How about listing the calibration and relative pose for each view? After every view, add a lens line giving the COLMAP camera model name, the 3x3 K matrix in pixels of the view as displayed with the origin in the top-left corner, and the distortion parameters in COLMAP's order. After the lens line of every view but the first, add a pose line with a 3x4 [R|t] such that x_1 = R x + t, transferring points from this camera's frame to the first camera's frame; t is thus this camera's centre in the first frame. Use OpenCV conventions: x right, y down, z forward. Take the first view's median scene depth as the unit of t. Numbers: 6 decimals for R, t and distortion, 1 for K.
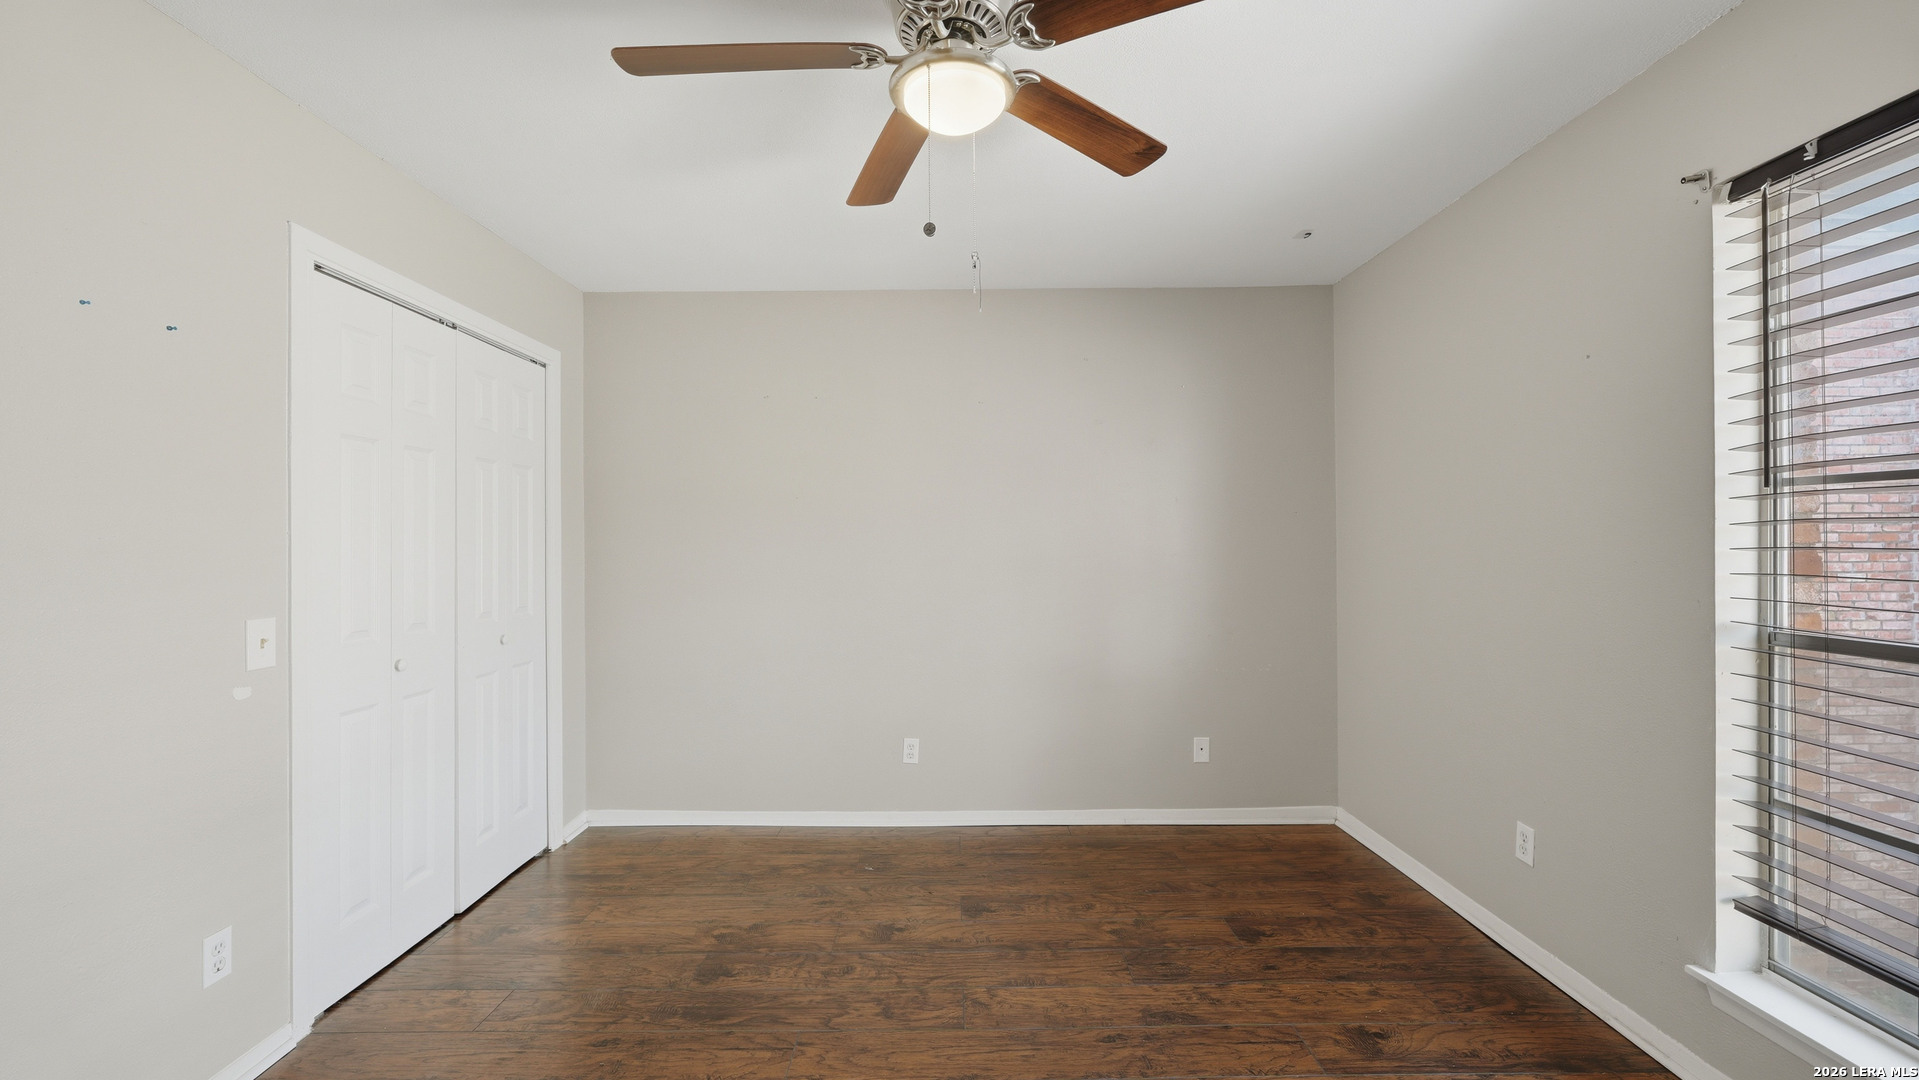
lens RADIAL K [[776.7, 0, 957.6], [0, 776.7, 542.9], [0, 0, 1]] dist [-0.003543, 0.001469]
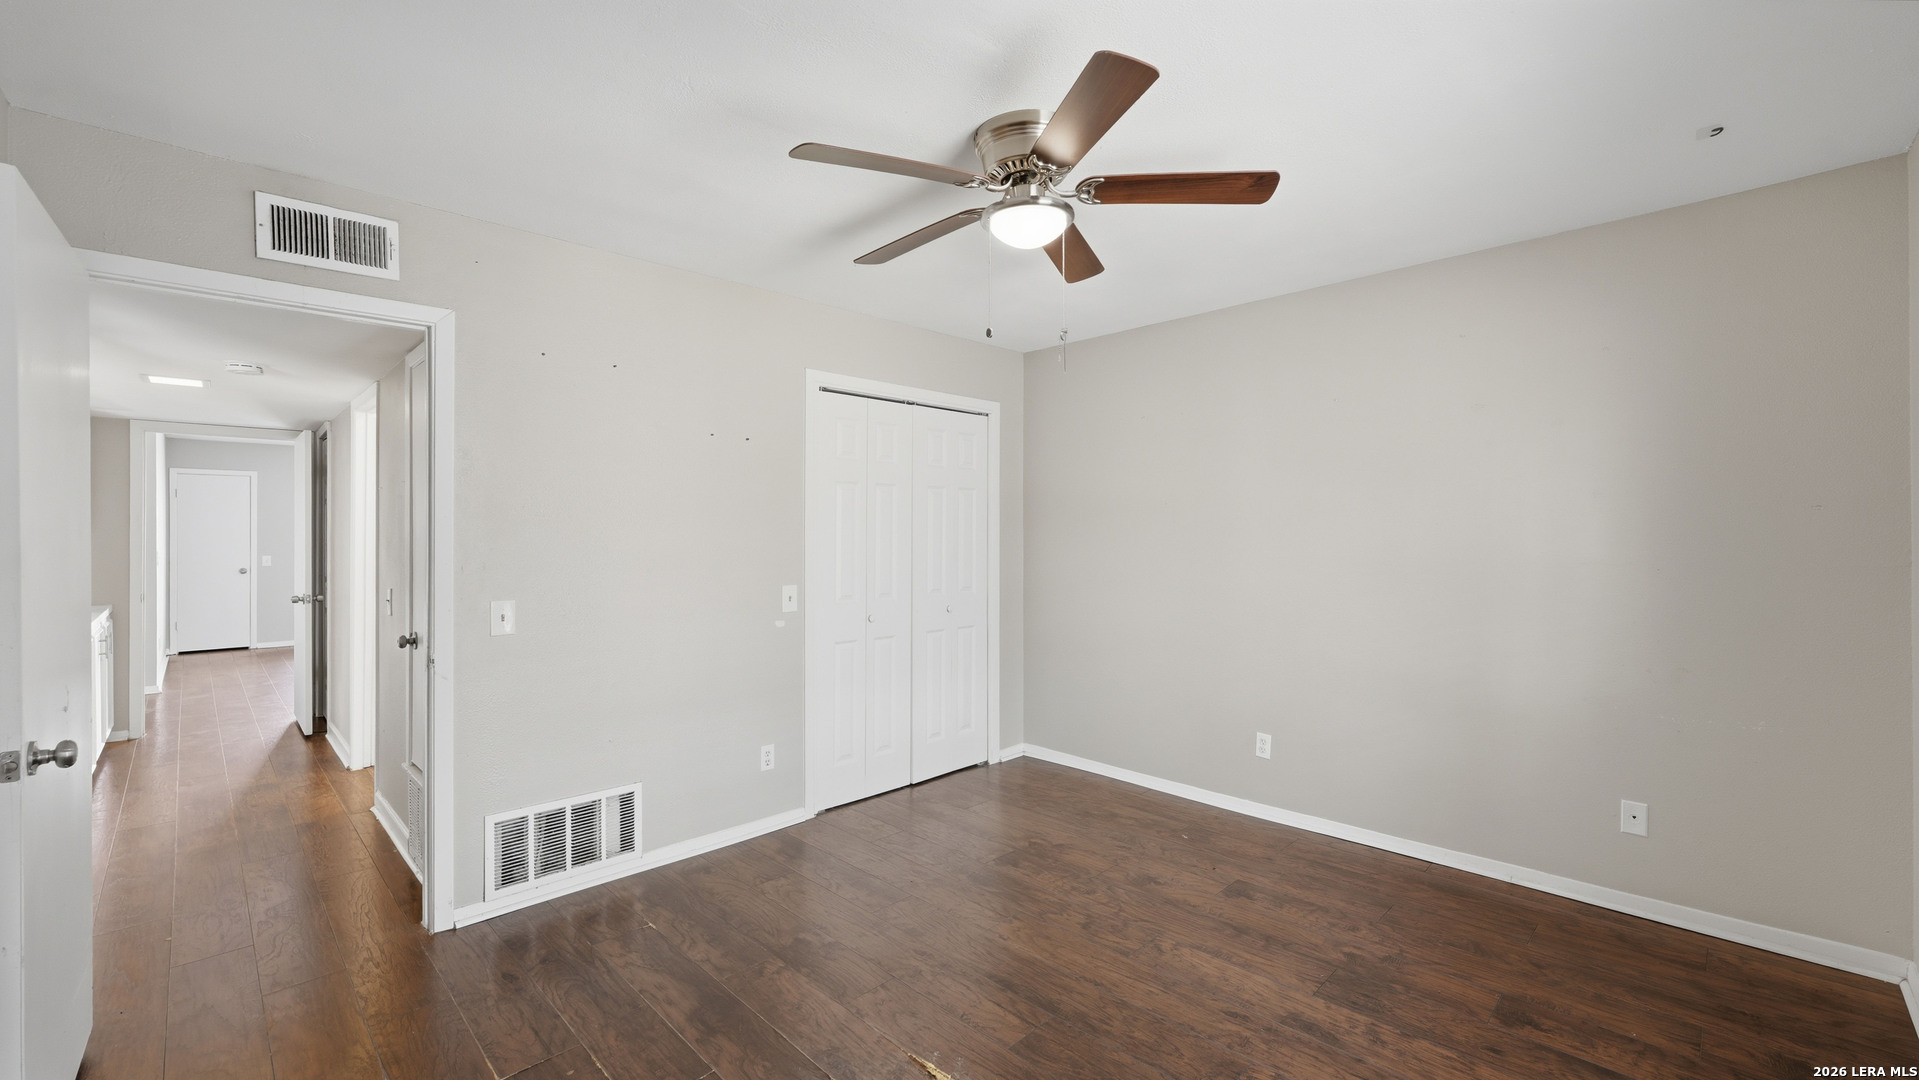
lens RADIAL K [[776.7, 0, 957.4], [0, 776.7, 525.2], [0, 0, 1]] dist [-0.003543, 0.001469]
pose [[0.702962, -0.007005, -0.711193, 0.529962], [0.000115, 0.999953, -0.009736, -0.020656], [0.711228, 0.006762, 0.702929, -0.023527]]
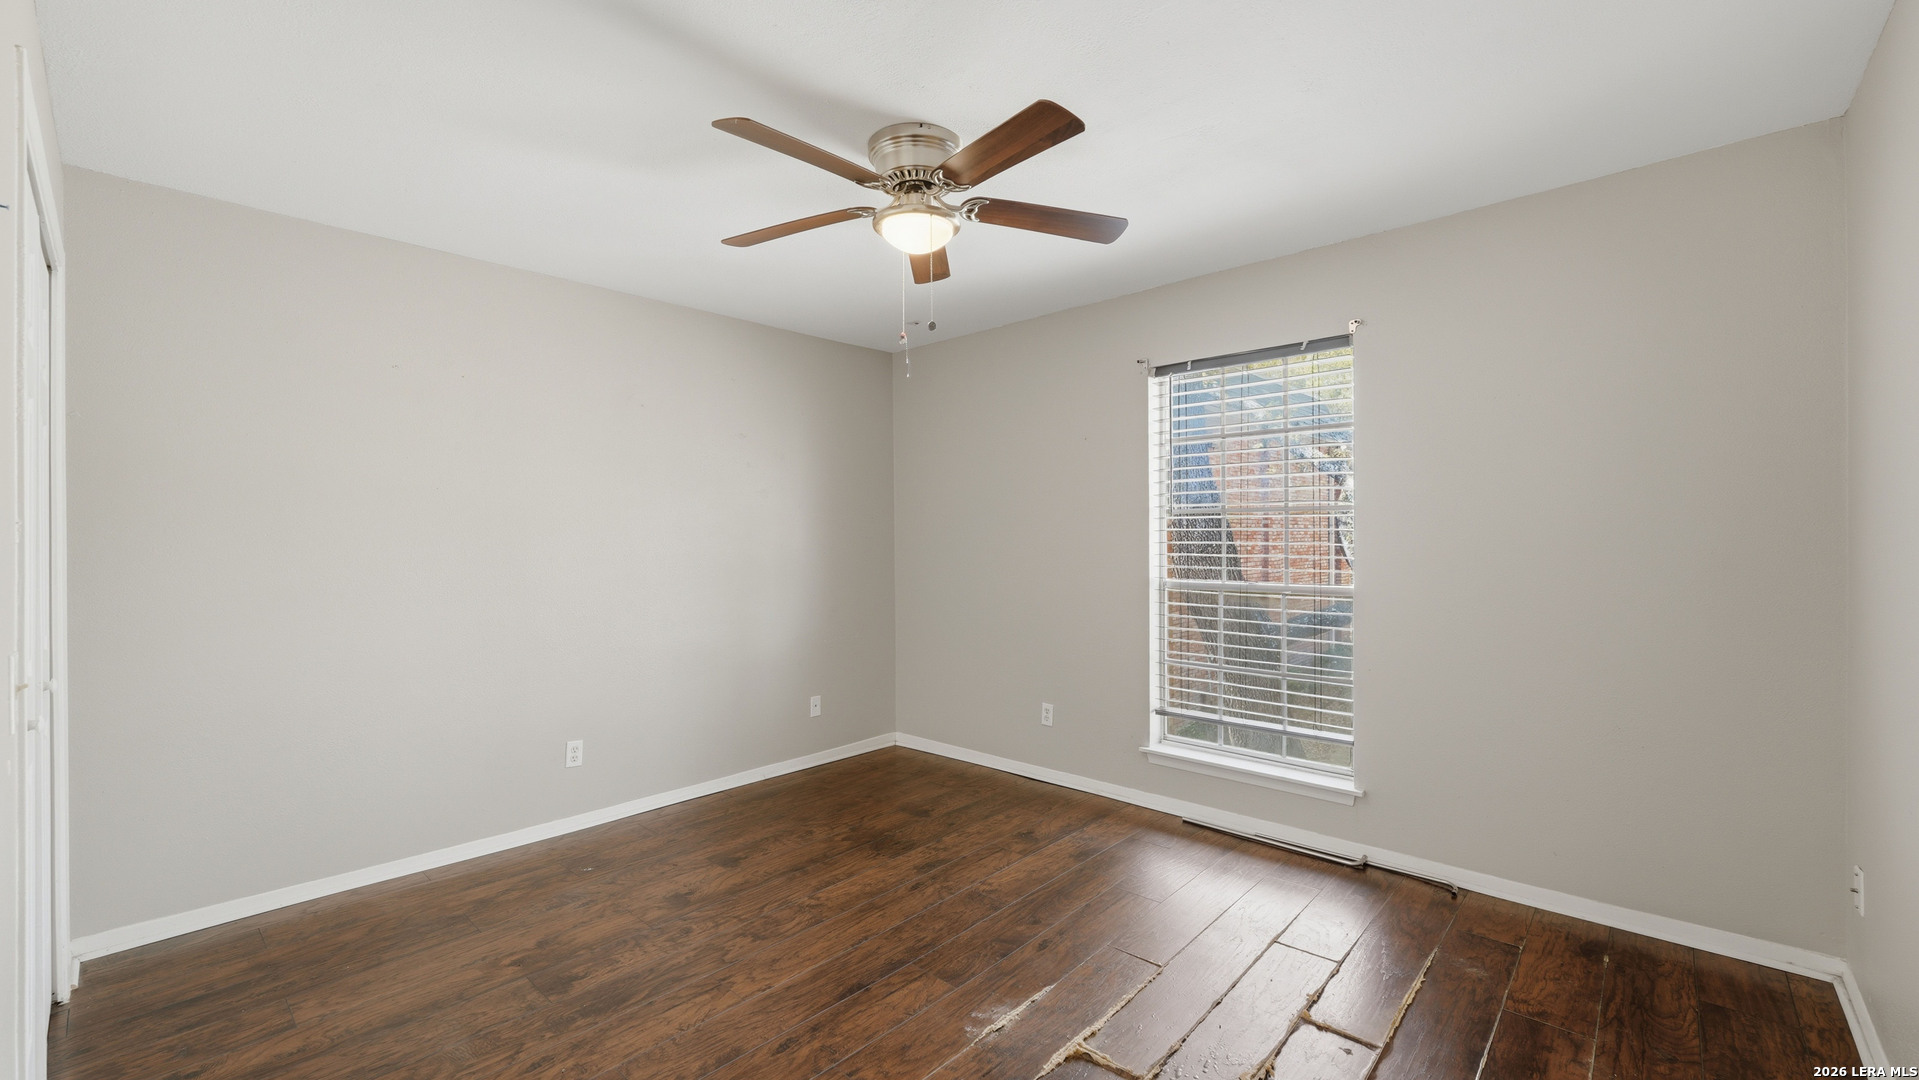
lens RADIAL K [[776.7, 0, 957.6], [0, 776.7, 556.6], [0, 0, 1]] dist [-0.003543, 0.001469]
pose [[0.676675, -0.015800, 0.736113, -0.607160], [-0.000645, 0.999757, 0.022052, -0.003308], [-0.736282, -0.015397, 0.676500, -0.016245]]
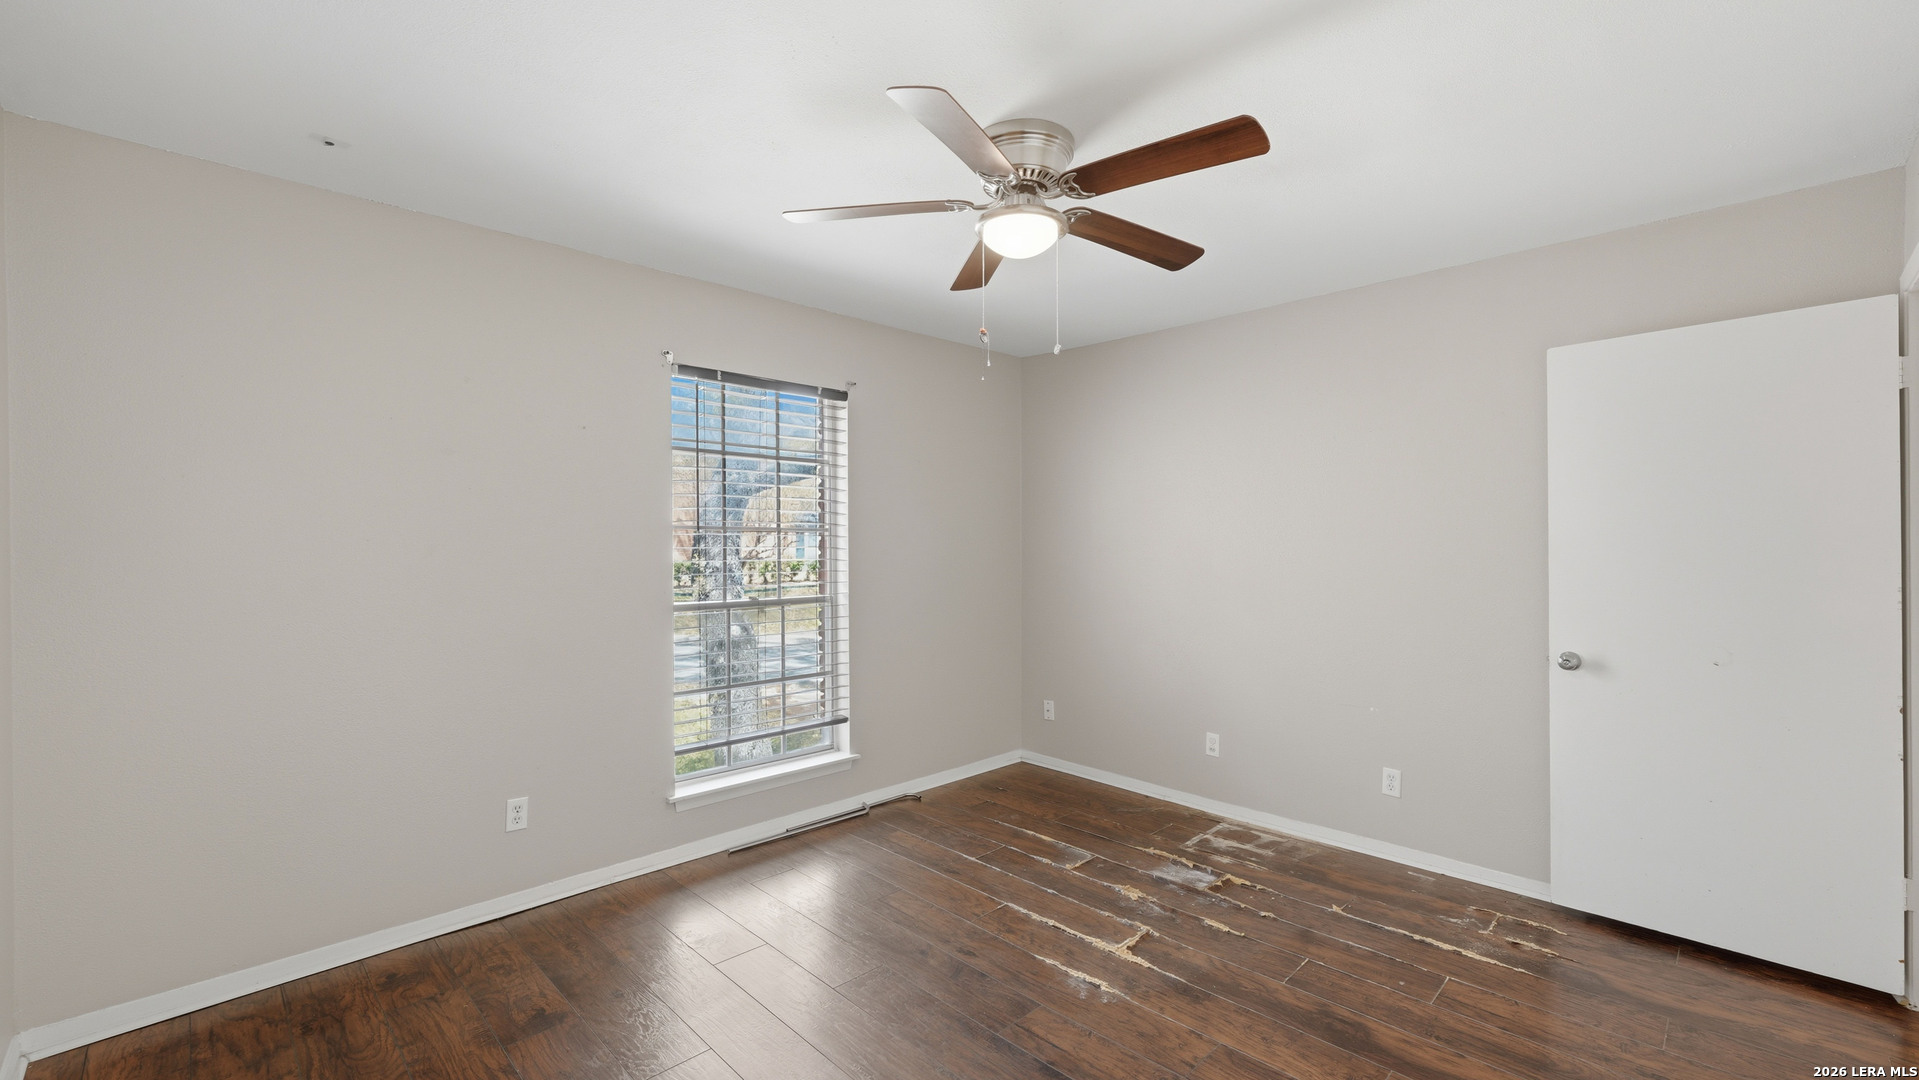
lens RADIAL K [[776.7, 0, 957.1], [0, 776.7, 546.7], [0, 0, 1]] dist [-0.003543, 0.001469]
pose [[-0.698300, 0.009360, 0.715744, -0.537109], [0.007847, 0.999955, -0.005420, -0.009711], [-0.715762, 0.001832, -0.698342, 1.219065]]
